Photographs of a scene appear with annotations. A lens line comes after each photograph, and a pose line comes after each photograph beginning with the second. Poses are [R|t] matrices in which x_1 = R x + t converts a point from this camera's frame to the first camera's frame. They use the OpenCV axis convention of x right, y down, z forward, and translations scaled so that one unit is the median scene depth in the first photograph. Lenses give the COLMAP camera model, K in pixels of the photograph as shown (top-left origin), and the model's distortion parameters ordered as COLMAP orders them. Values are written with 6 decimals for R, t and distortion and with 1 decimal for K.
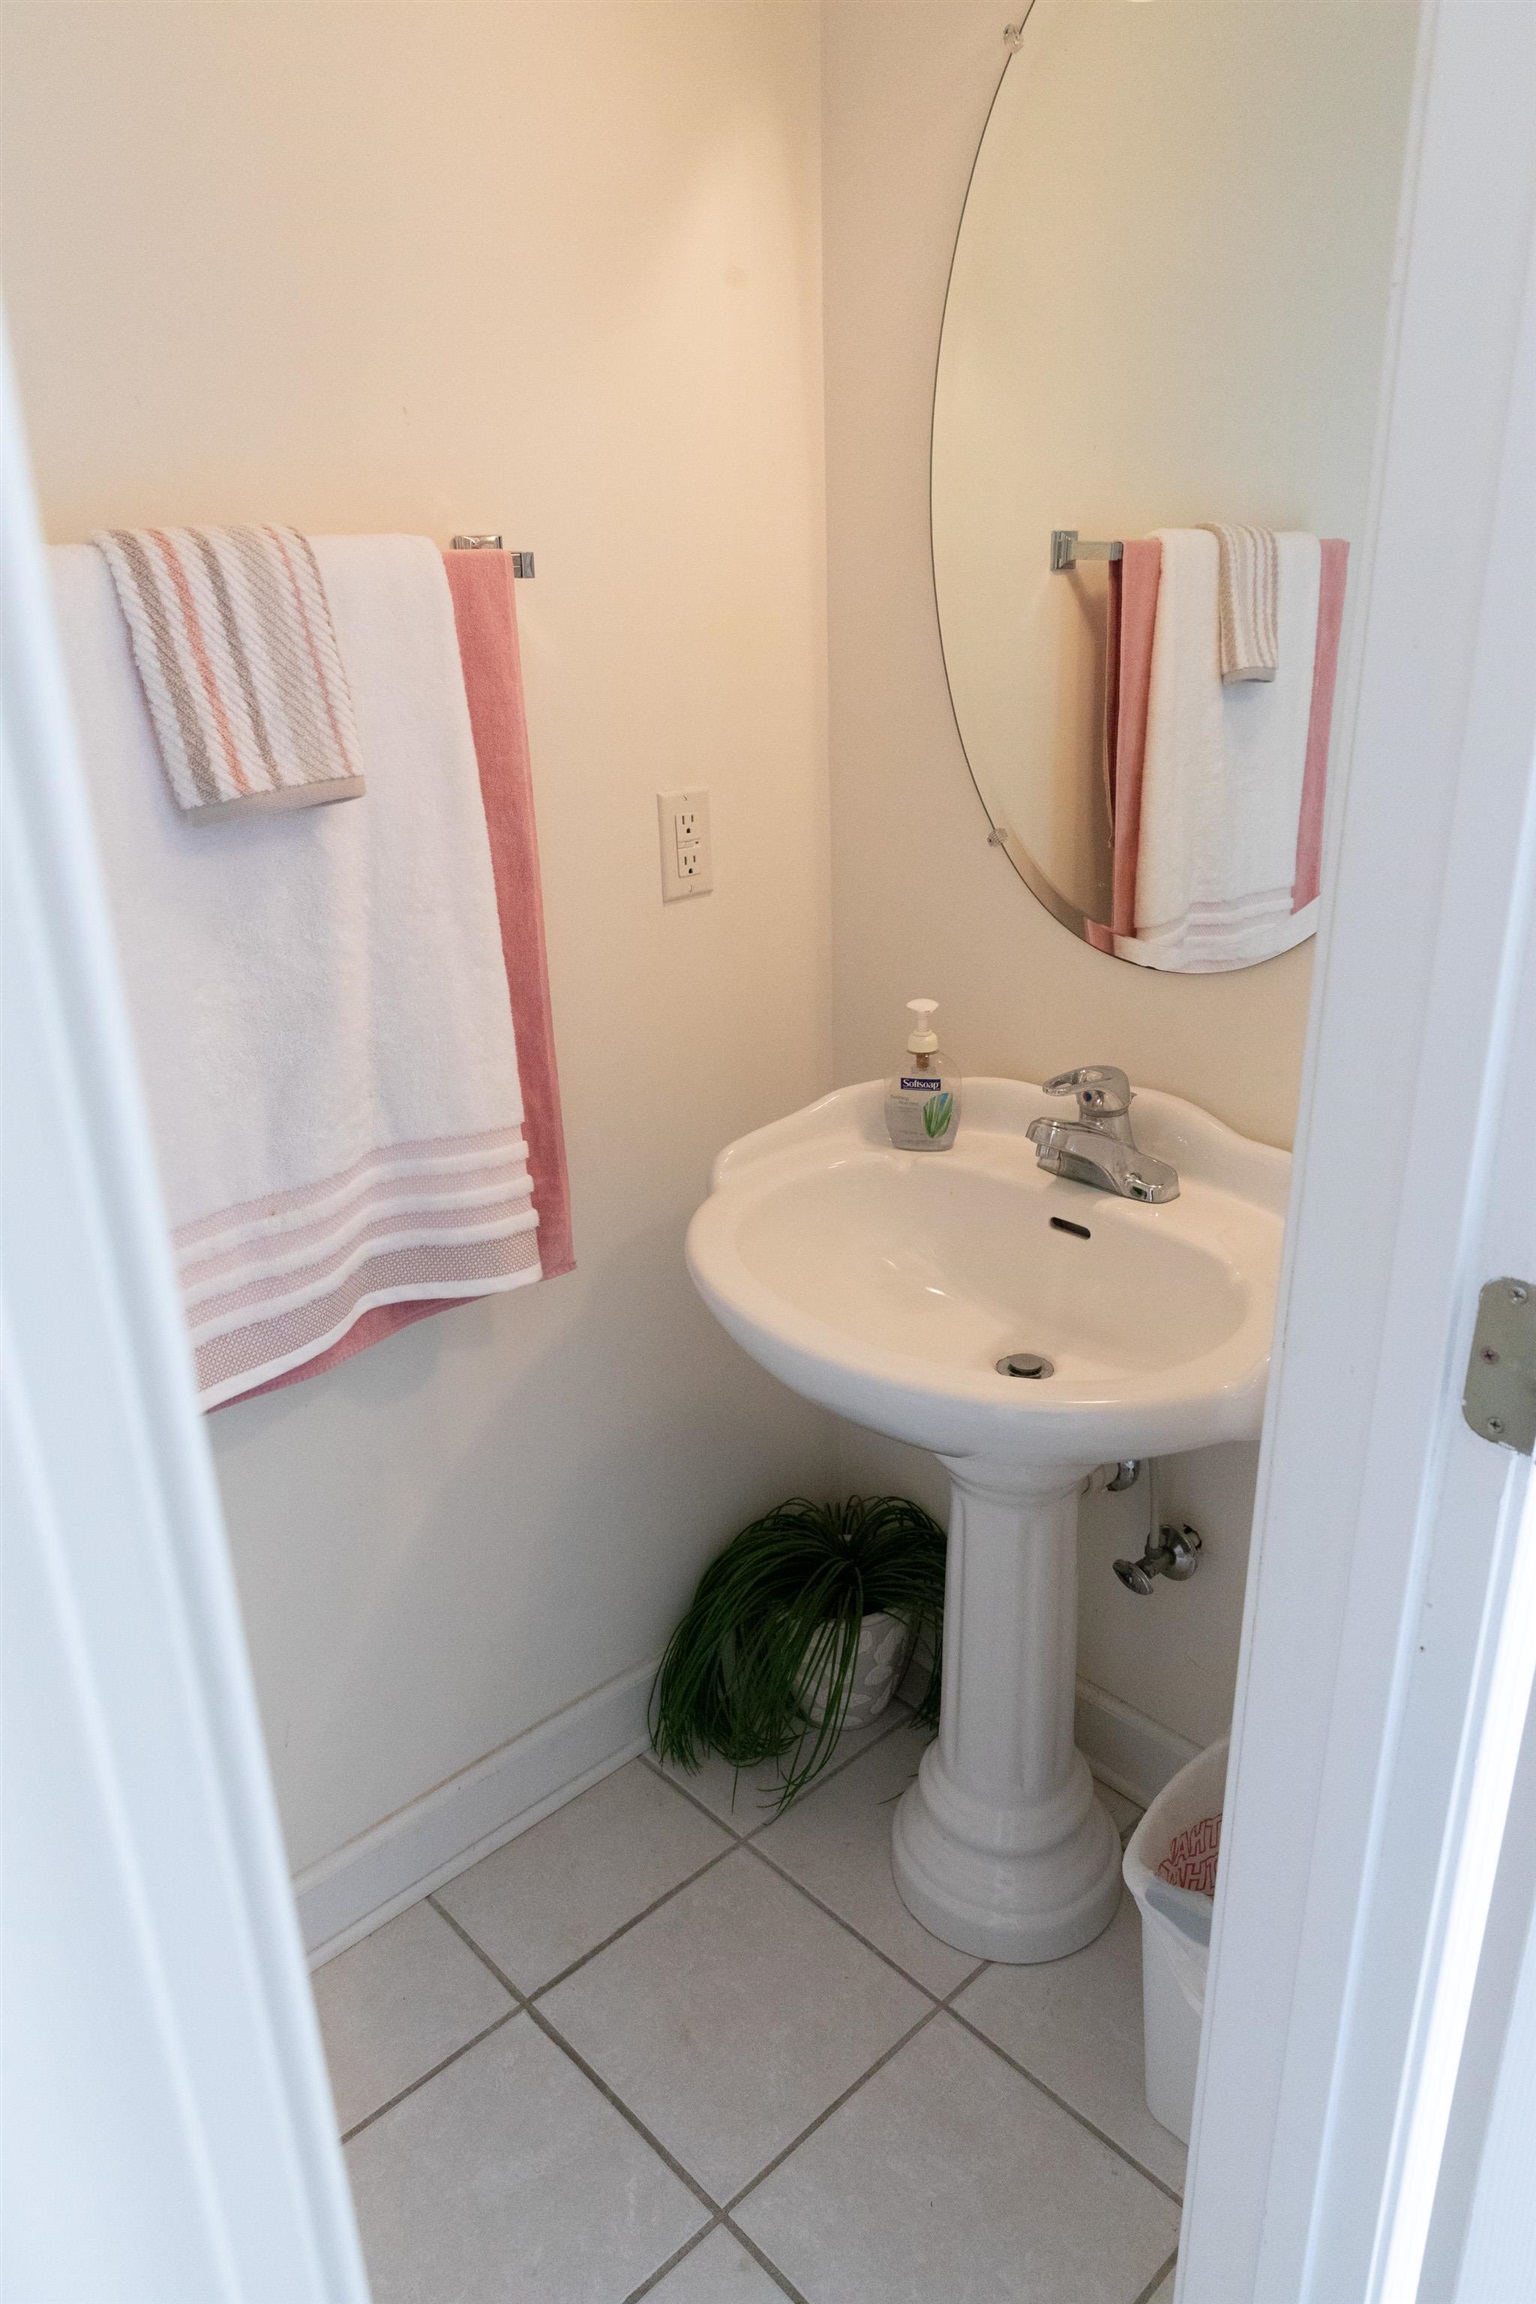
lens RADIAL K [[1535.4, 0, 775.7], [0, 1535.4, 1150.8], [0, 0, 1]] dist [0.010138, -0.002448]
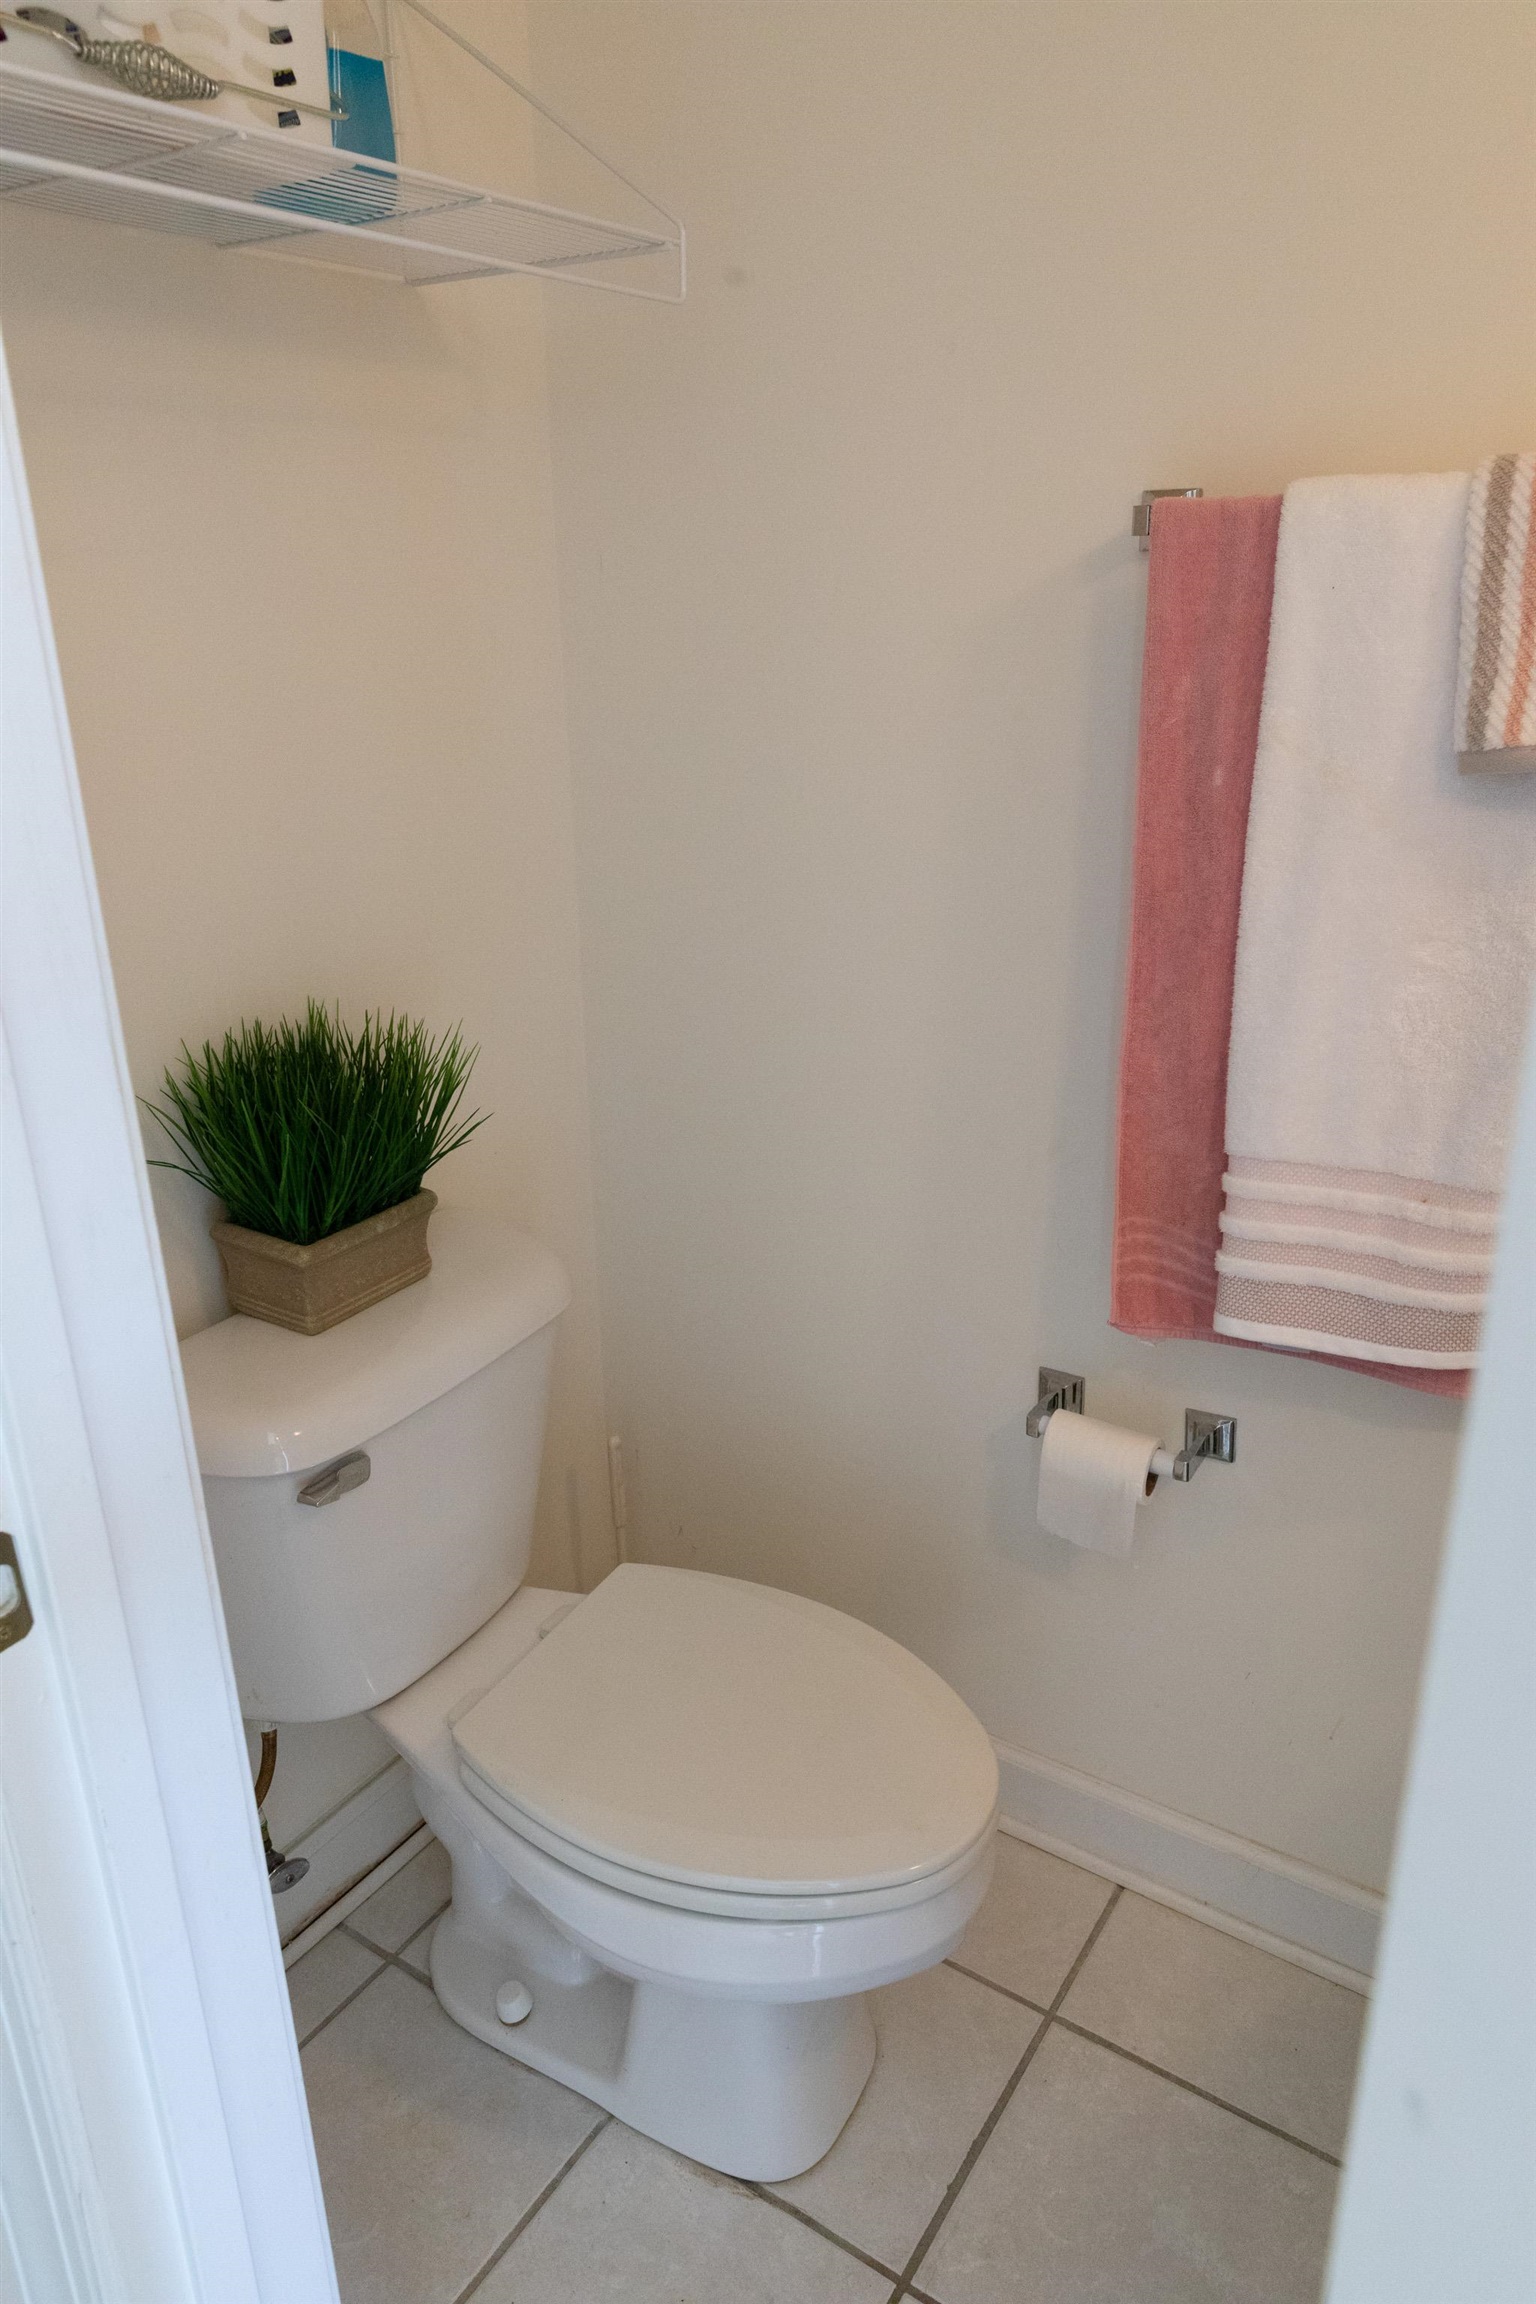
lens RADIAL K [[1535.4, 0, 773.7], [0, 1535.4, 1152.4], [0, 0, 1]] dist [0.010138, -0.002448]
pose [[0.221070, 0.356953, -0.907586, 0.418333], [-0.340450, 0.900313, 0.271166, -0.103312], [0.913905, 0.249041, 0.320557, 0.336946]]
